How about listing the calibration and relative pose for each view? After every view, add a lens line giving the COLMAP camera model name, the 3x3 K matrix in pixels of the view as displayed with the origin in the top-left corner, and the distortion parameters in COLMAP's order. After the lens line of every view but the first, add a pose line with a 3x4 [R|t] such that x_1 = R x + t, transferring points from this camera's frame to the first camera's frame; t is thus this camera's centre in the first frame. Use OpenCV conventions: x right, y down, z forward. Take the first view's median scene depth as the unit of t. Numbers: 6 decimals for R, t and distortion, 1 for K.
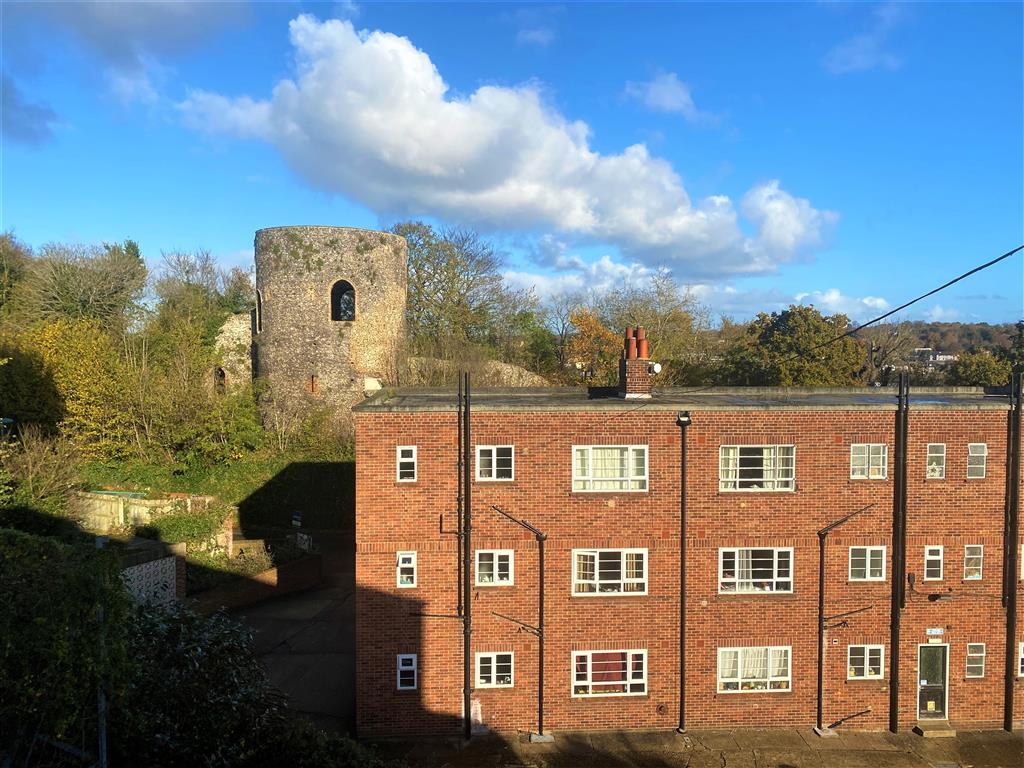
lens RADIAL K [[778.2, 0, 512.6], [0, 778.2, 386.7], [0, 0, 1]] dist [0.009984, 0.000530]
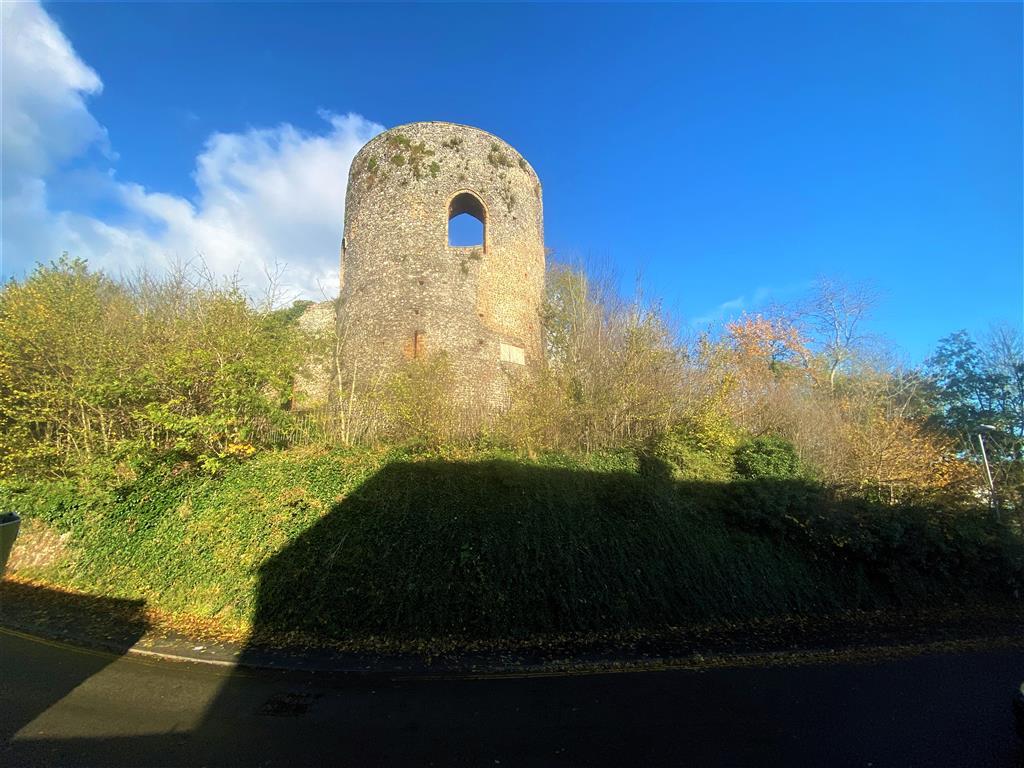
lens RADIAL K [[421.0, 0, 513.9], [0, 421.0, 377.6], [0, 0, 1]] dist [0.001570, -0.000307]
pose [[0.999214, -0.034568, -0.019380, -0.177607], [0.027043, 0.952230, -0.304183, 0.118453], [0.028969, 0.303420, 0.952416, 0.708268]]
